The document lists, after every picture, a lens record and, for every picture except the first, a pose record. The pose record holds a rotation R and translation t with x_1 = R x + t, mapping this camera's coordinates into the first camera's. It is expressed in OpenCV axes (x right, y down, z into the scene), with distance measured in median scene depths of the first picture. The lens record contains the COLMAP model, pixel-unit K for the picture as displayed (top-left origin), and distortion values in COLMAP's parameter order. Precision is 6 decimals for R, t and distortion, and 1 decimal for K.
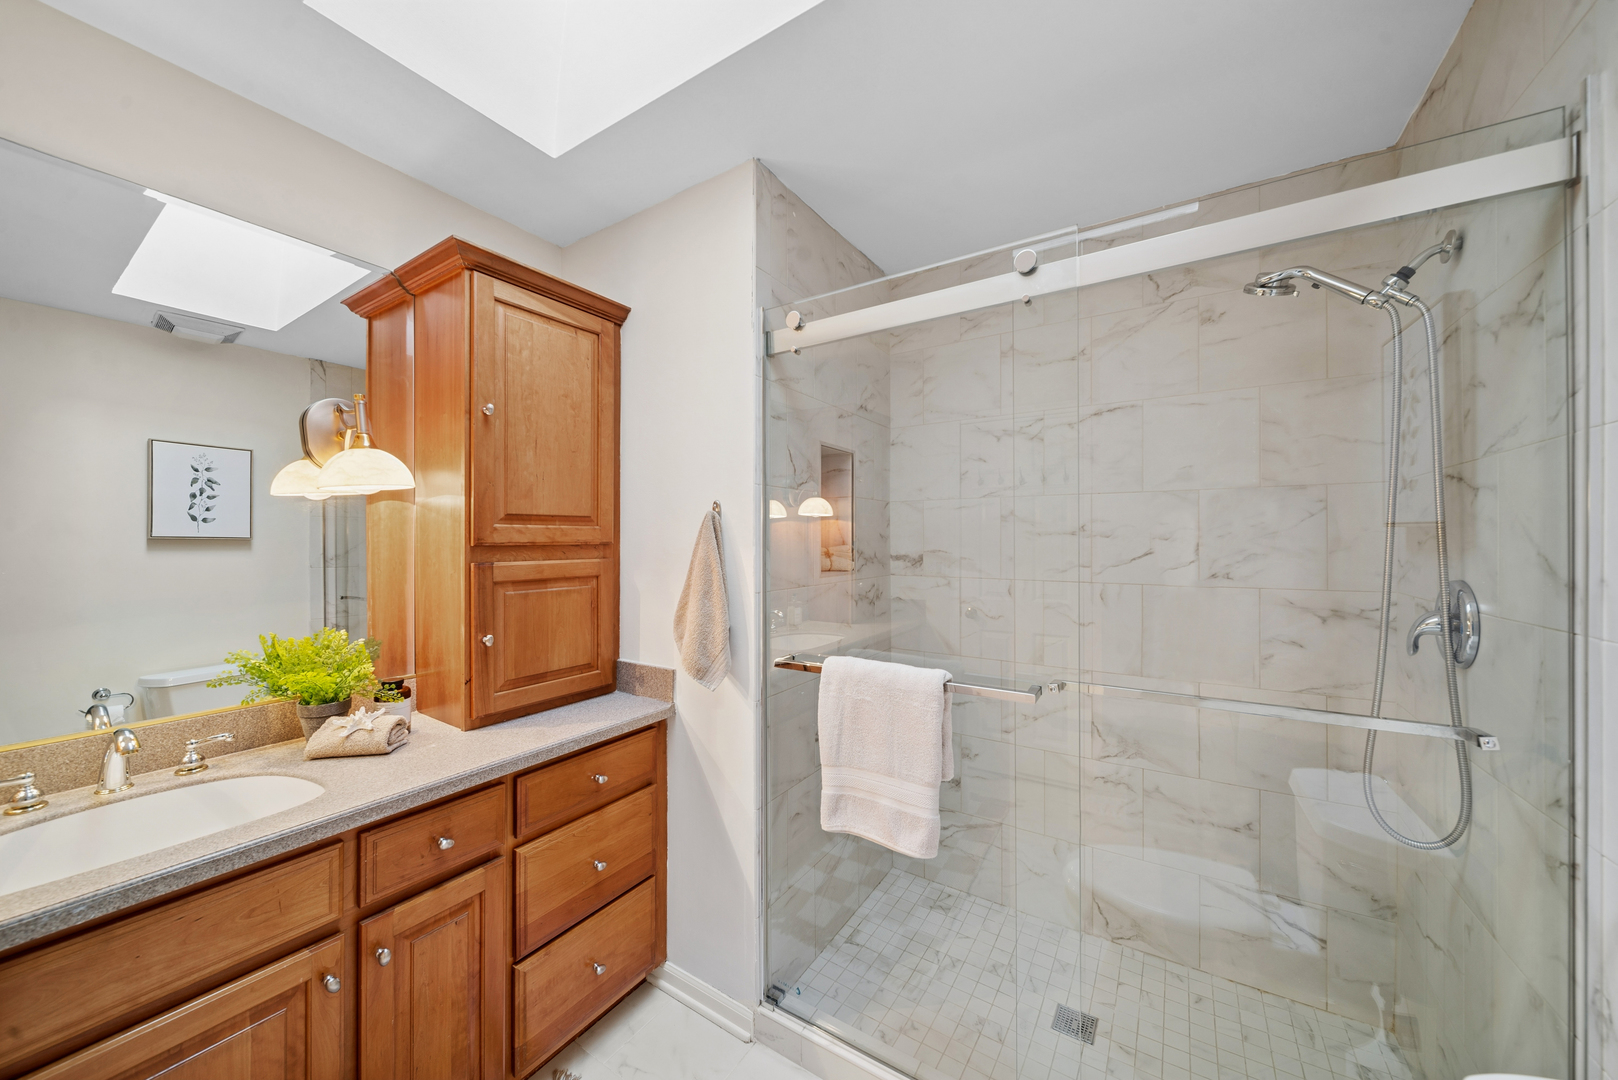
lens RADIAL K [[579.5, 0, 812.8], [0, 579.5, 538.6], [0, 0, 1]] dist [-0.000574, -0.001613]
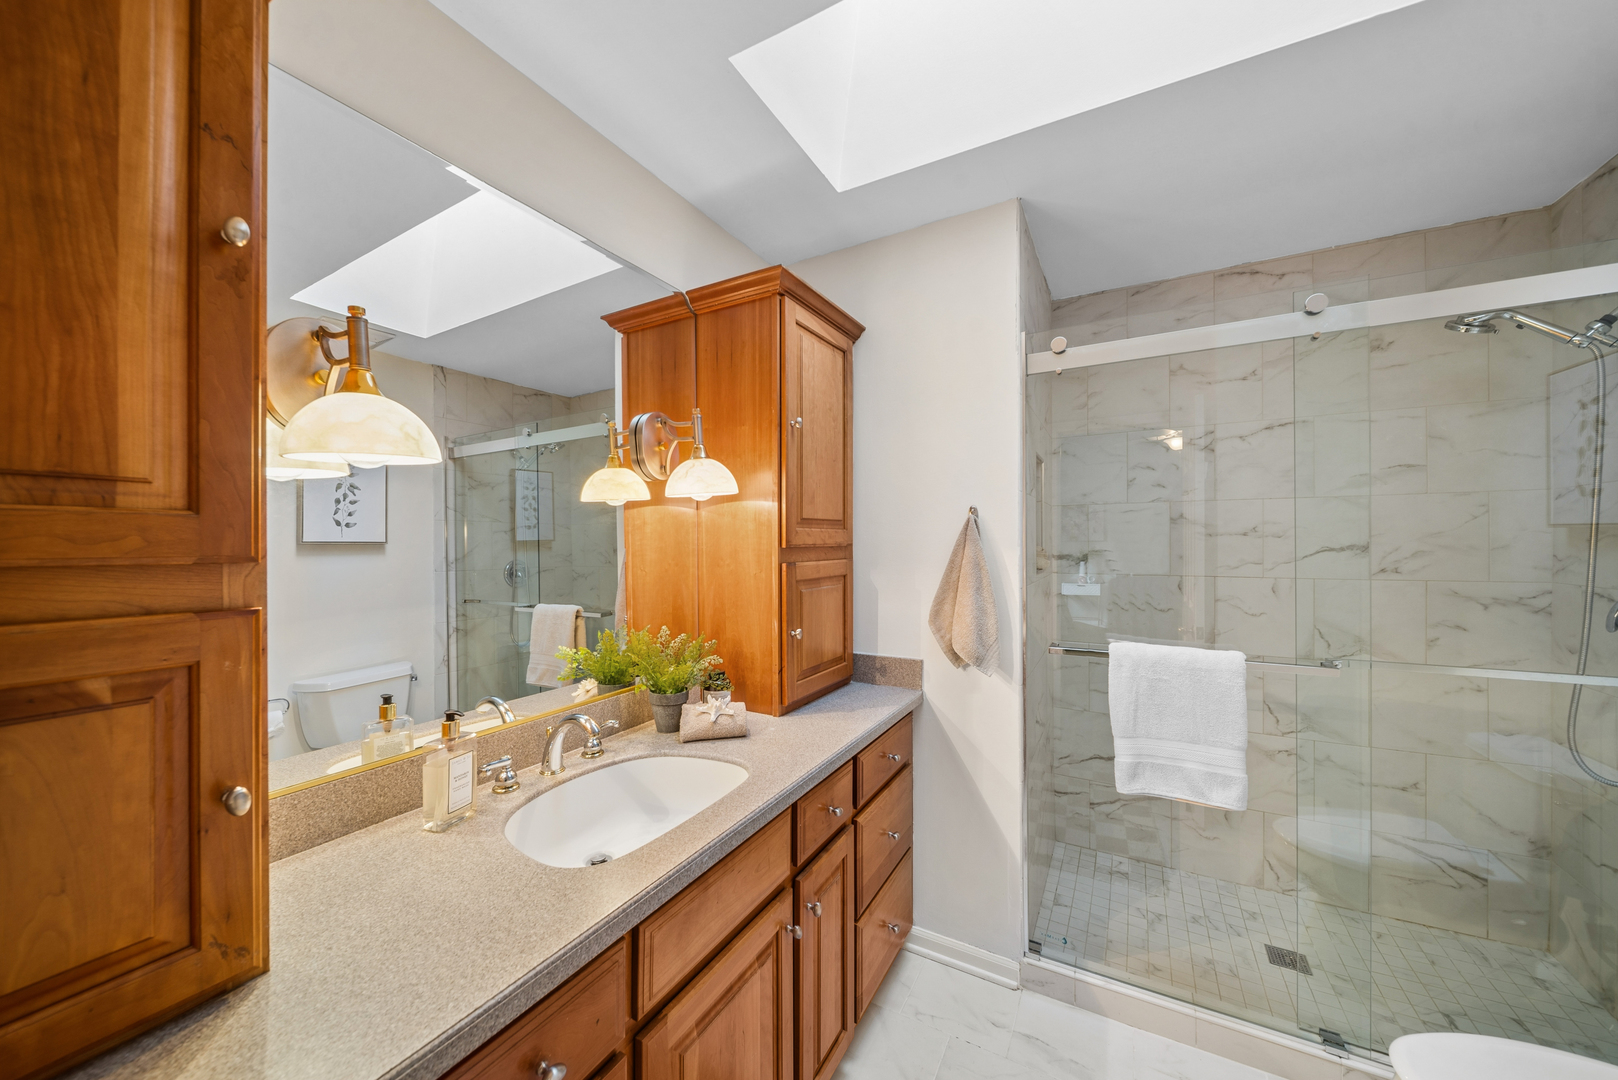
lens RADIAL K [[582.7, 0, 810.2], [0, 582.7, 543.7], [0, 0, 1]] dist [-0.003952, -0.000565]
pose [[0.998315, -0.005432, 0.057773, -0.563827], [0.005191, 0.999977, 0.004322, 0.000353], [-0.057795, -0.004015, 0.998320, -0.094809]]
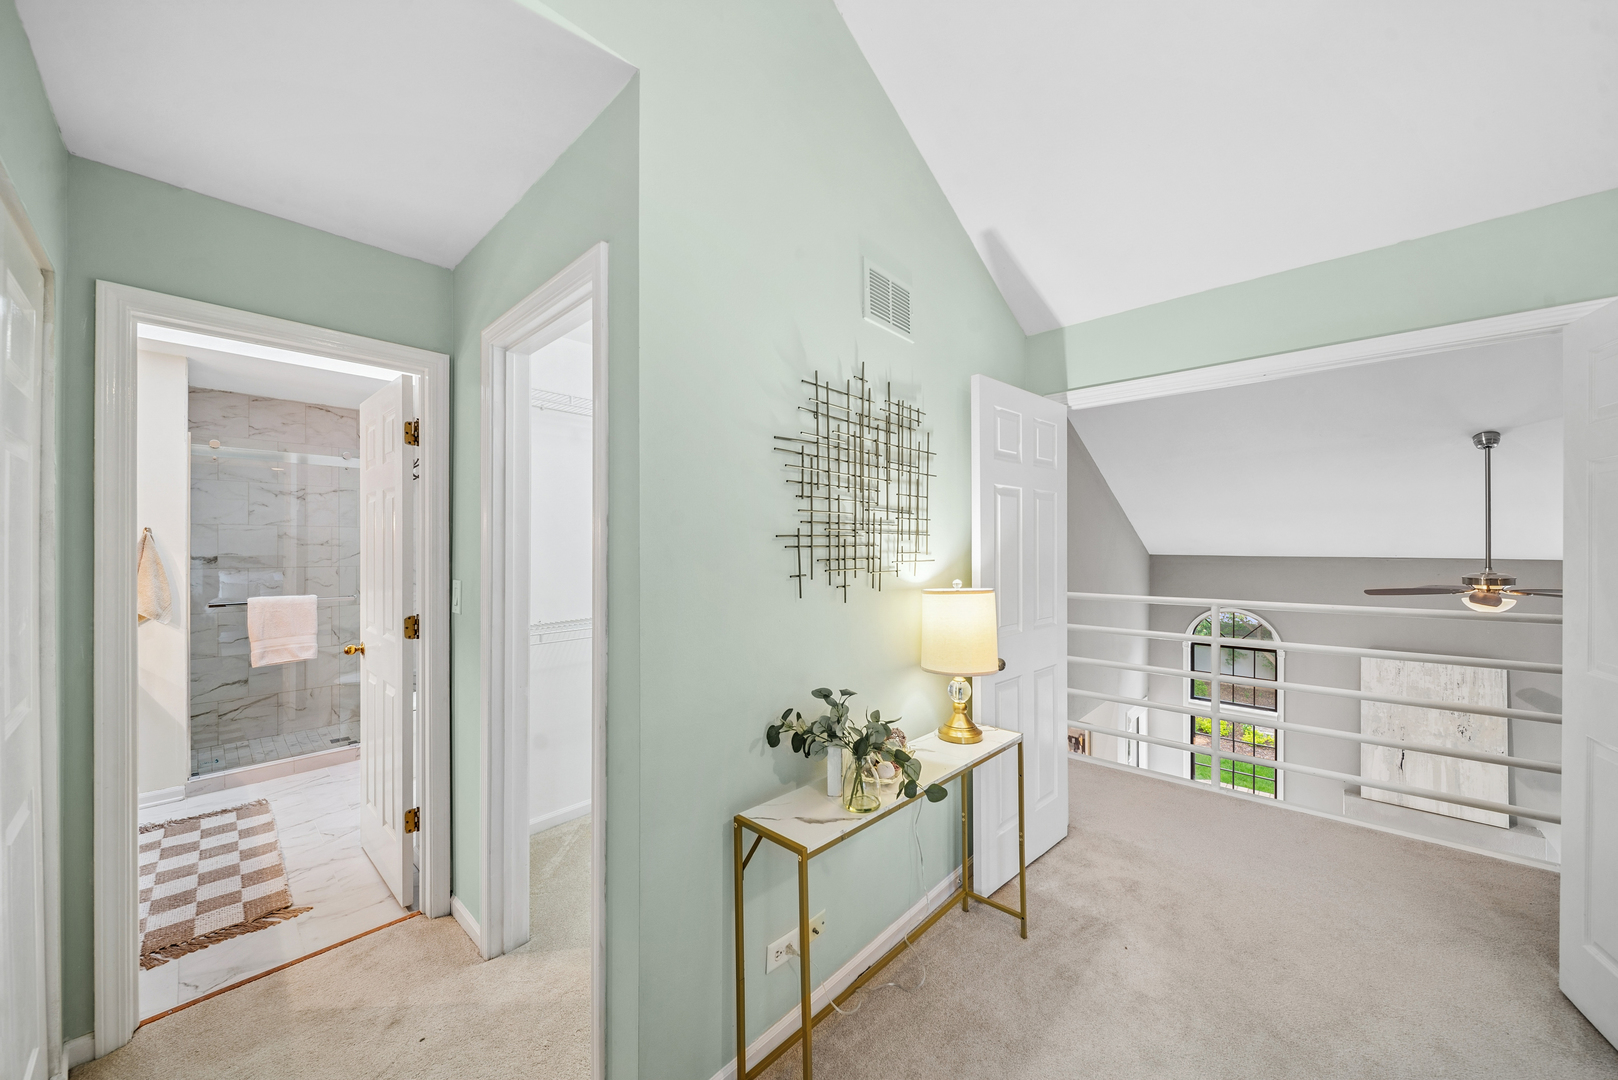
lens RADIAL K [[582.7, 0, 810.2], [0, 582.7, 543.7], [0, 0, 1]] dist [-0.003952, -0.000565]
pose [[0.194253, 0.003888, 0.980944, -1.631728], [-0.001065, 0.999992, -0.003753, -0.006770], [-0.980951, -0.000316, 0.194255, -1.490079]]
